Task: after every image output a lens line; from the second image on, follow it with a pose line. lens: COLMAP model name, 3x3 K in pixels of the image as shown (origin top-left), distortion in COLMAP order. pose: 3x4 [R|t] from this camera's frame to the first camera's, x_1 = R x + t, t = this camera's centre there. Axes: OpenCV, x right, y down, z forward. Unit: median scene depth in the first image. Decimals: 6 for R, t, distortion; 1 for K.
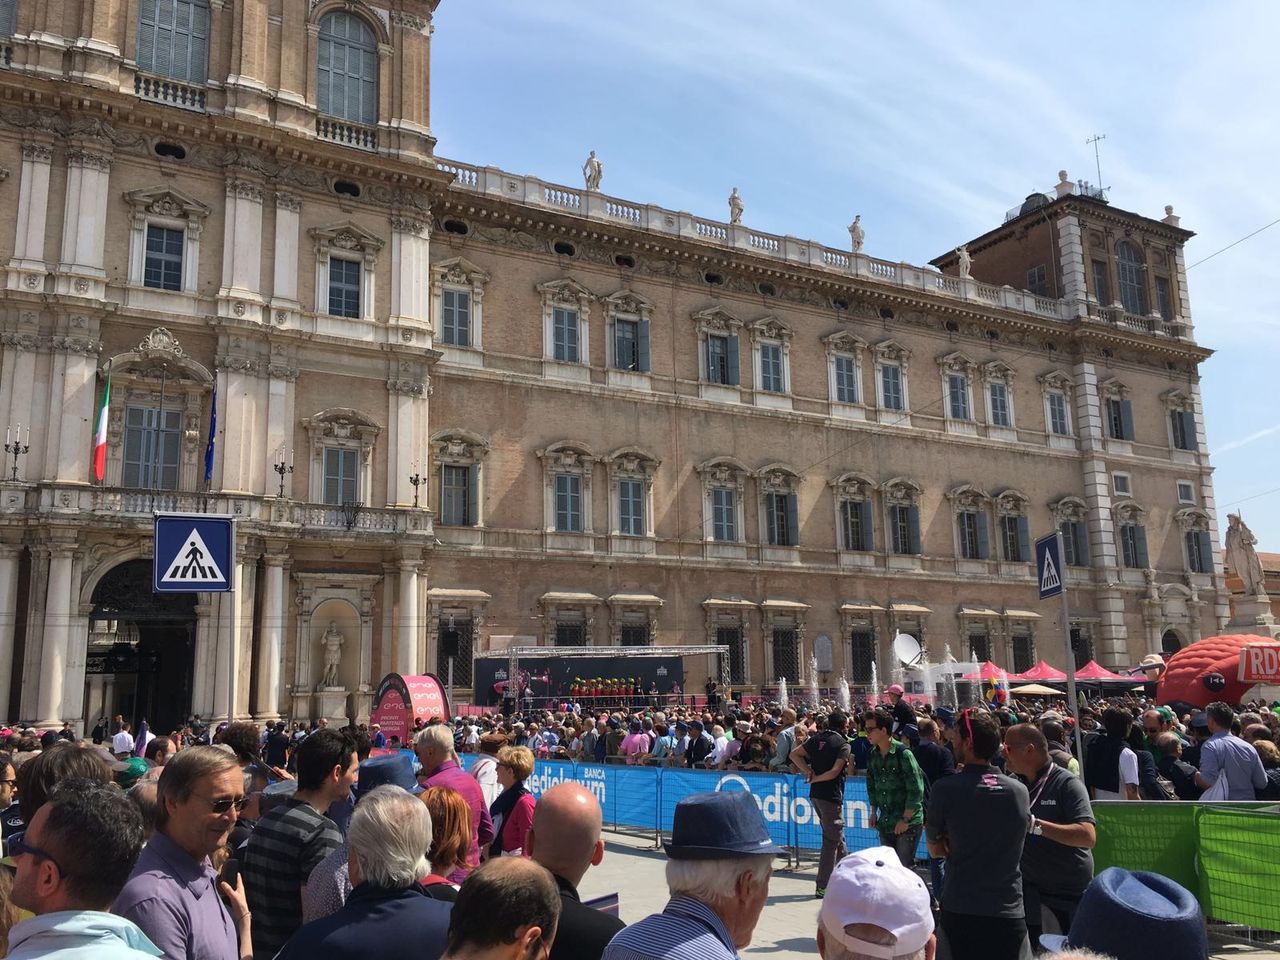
lens RADIAL K [[1070.3, 0, 640.0], [0, 1070.3, 480.0], [0, 0, 1]] dist [0.098049, -0.144153]
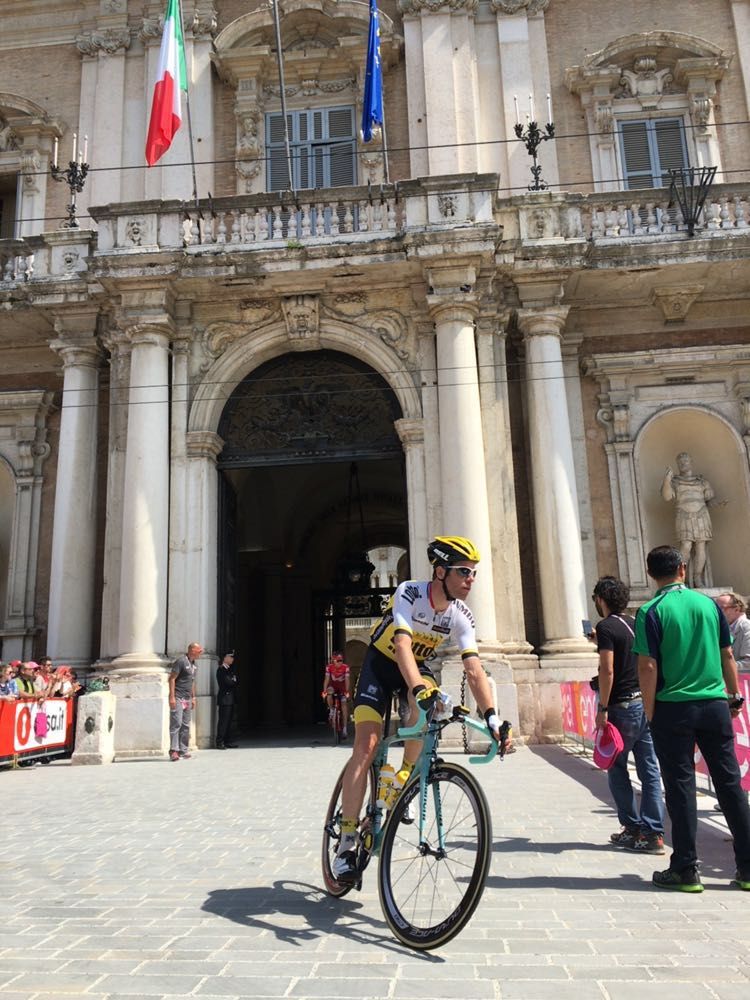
lens RADIAL K [[836.2, 0, 375.0], [0, 836.2, 500.0], [0, 0, 1]] dist [0.098049, -0.144153]
pose [[0.823848, -0.131680, -0.551304, -0.227443], [0.121505, 0.991058, -0.055143, 0.180985], [0.553635, -0.021557, 0.832480, 0.723466]]
